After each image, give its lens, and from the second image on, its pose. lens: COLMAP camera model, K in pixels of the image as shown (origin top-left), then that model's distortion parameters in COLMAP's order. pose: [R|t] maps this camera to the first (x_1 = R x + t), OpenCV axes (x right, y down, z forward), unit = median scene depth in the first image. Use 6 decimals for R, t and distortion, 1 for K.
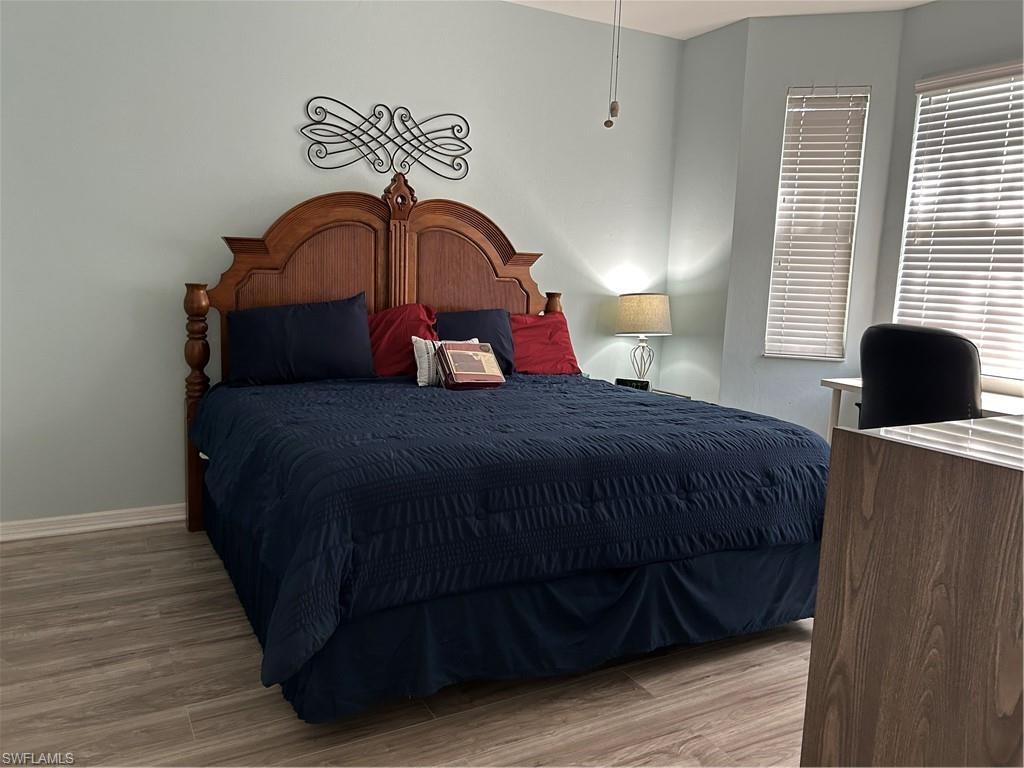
lens RADIAL K [[782.6, 0, 509.1], [0, 782.6, 384.9], [0, 0, 1]] dist [0.062918, -0.028528]
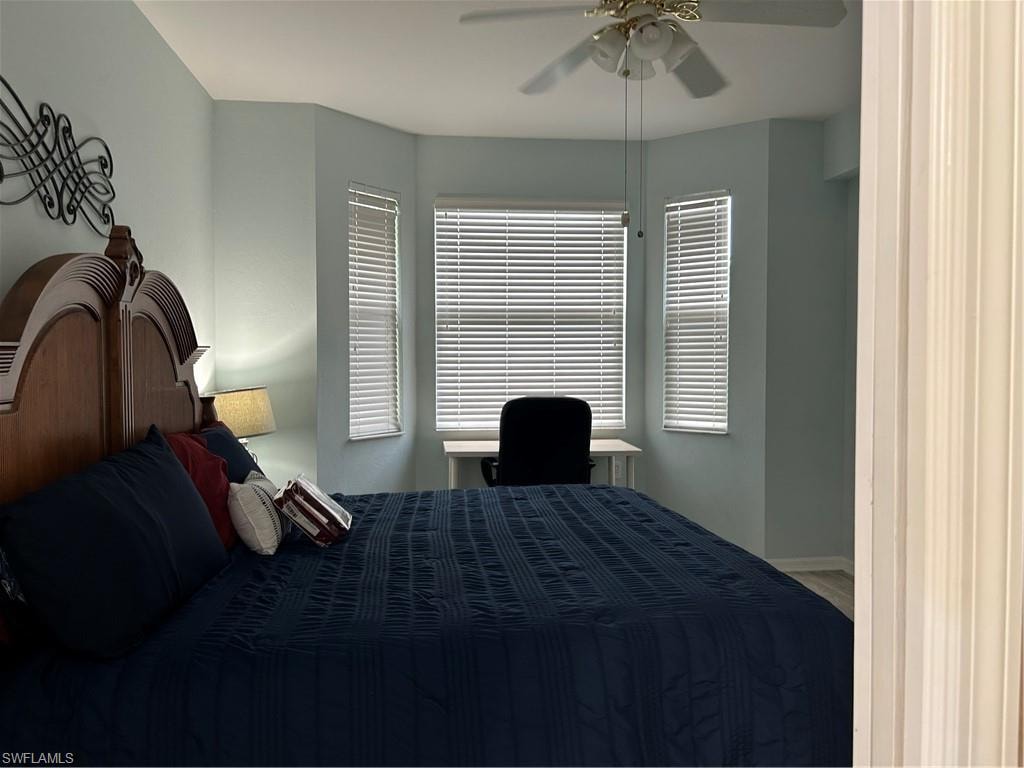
lens RADIAL K [[777.5, 0, 514.2], [0, 777.5, 382.6], [0, 0, 1]] dist [0.024255, -0.012151]
pose [[0.386968, -0.075258, 0.919017, -0.552557], [0.154282, 0.987898, 0.015936, -0.103464], [-0.909095, 0.135621, 0.393896, 0.464403]]
